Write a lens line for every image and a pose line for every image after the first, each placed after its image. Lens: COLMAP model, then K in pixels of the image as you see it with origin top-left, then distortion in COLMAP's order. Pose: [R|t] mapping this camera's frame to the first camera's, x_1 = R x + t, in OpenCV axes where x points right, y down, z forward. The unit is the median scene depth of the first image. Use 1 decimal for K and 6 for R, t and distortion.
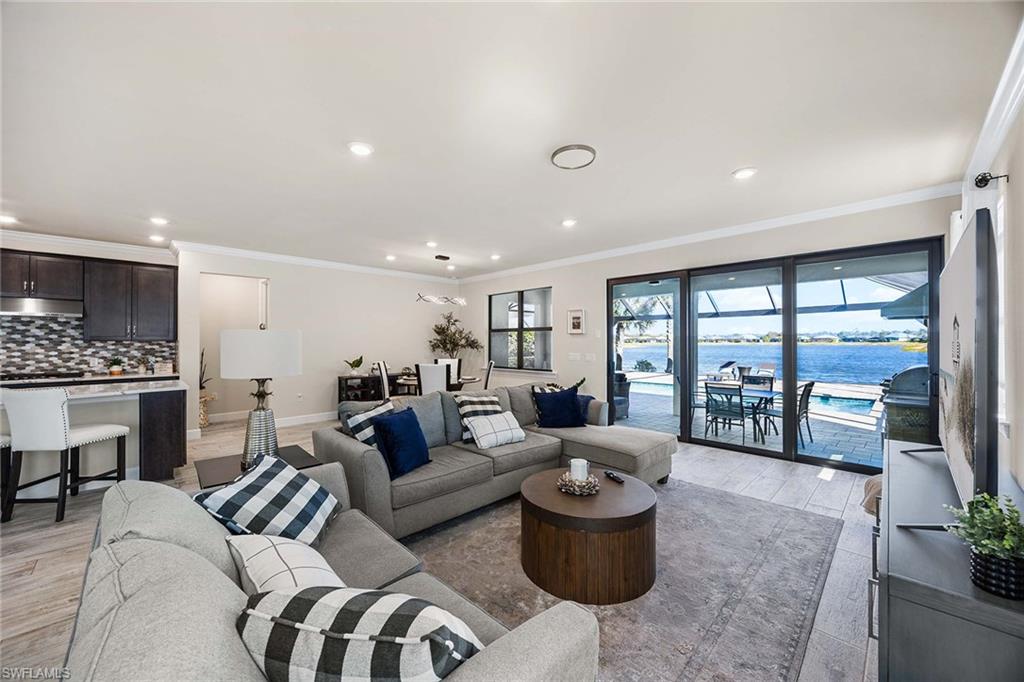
lens RADIAL K [[388.0, 0, 510.3], [0, 388.0, 340.0], [0, 0, 1]] dist [-0.003028, -0.000395]
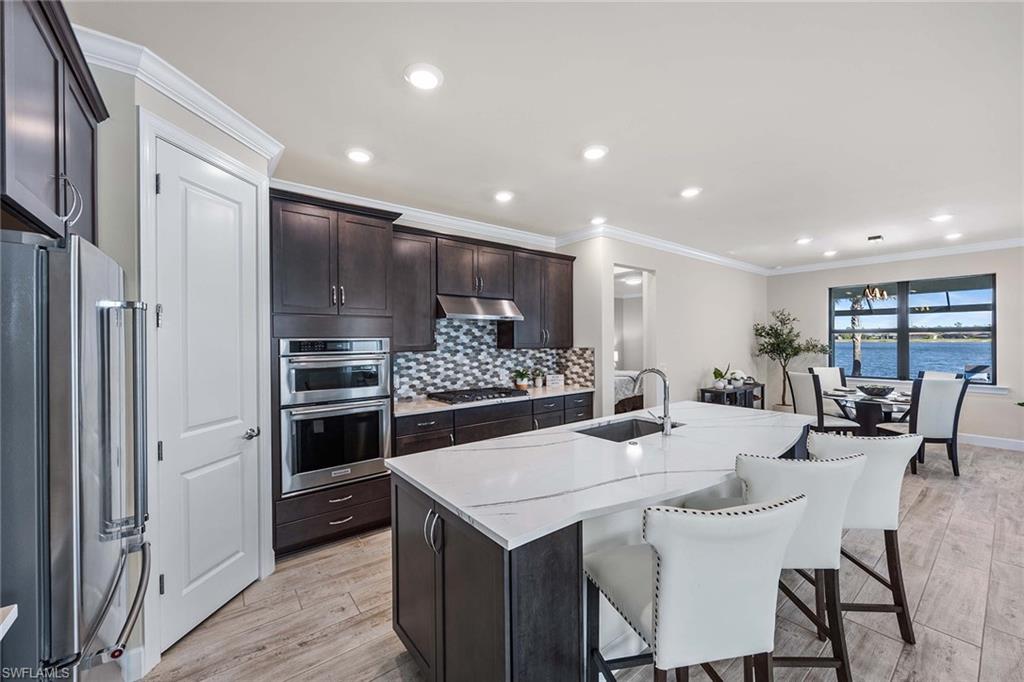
lens RADIAL K [[394.8, 0, 512.0], [0, 394.8, 339.6], [0, 0, 1]] dist [0.002015, 0.000023]
pose [[0.994169, -0.004295, -0.107749, -0.940398], [0.004696, 0.999983, 0.003466, -0.019576], [0.107732, -0.003952, 0.994172, 0.153405]]
